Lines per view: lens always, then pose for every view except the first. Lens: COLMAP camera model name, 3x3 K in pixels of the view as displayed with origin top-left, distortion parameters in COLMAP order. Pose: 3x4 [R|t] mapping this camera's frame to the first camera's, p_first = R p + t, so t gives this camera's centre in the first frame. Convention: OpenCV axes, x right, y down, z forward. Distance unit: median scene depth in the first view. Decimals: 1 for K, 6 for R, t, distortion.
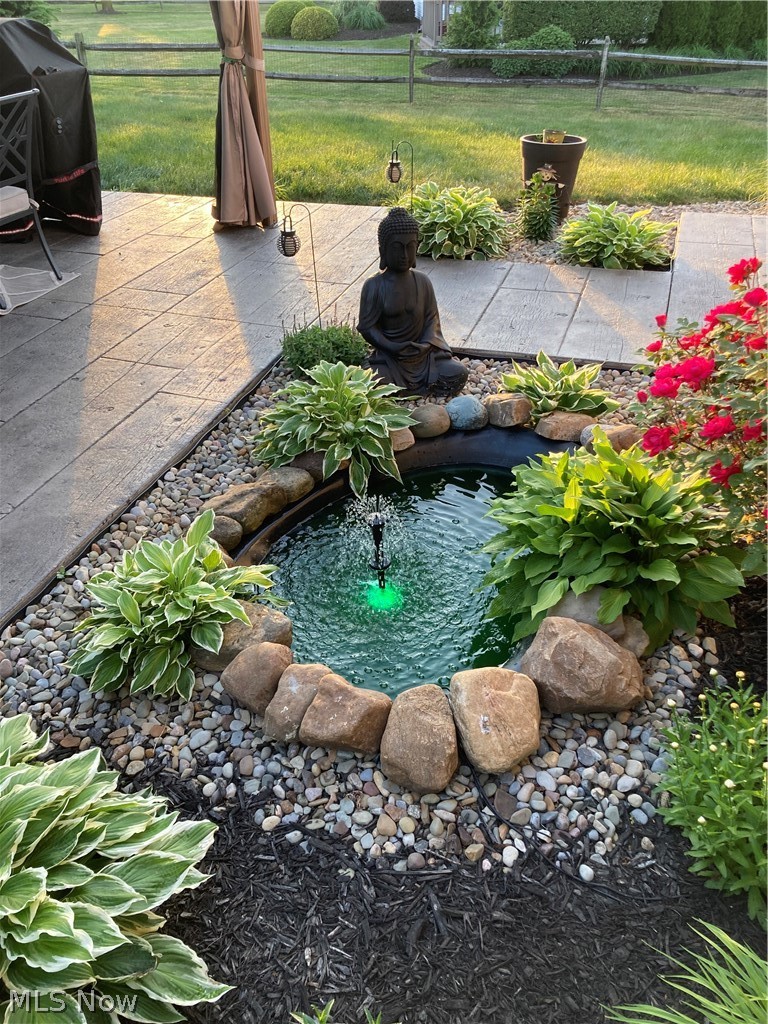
lens RADIAL K [[828.9, 0, 384.0], [0, 828.9, 512.0], [0, 0, 1]] dist [0.011192, 0.001943]
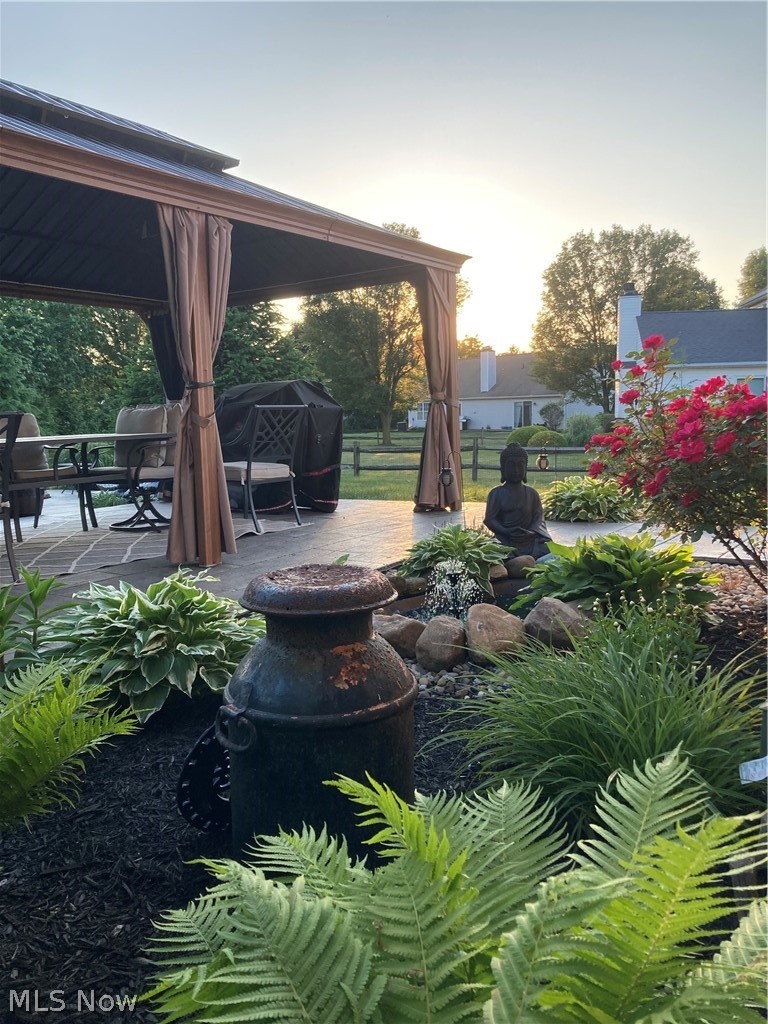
lens RADIAL K [[828.9, 0, 384.0], [0, 828.9, 512.0], [0, 0, 1]] dist [0.011192, 0.001943]
pose [[0.959126, 0.007312, -0.282886, 0.166262], [-0.135913, 0.888720, -0.437842, 0.330622], [0.248205, 0.458393, 0.853387, -0.211424]]
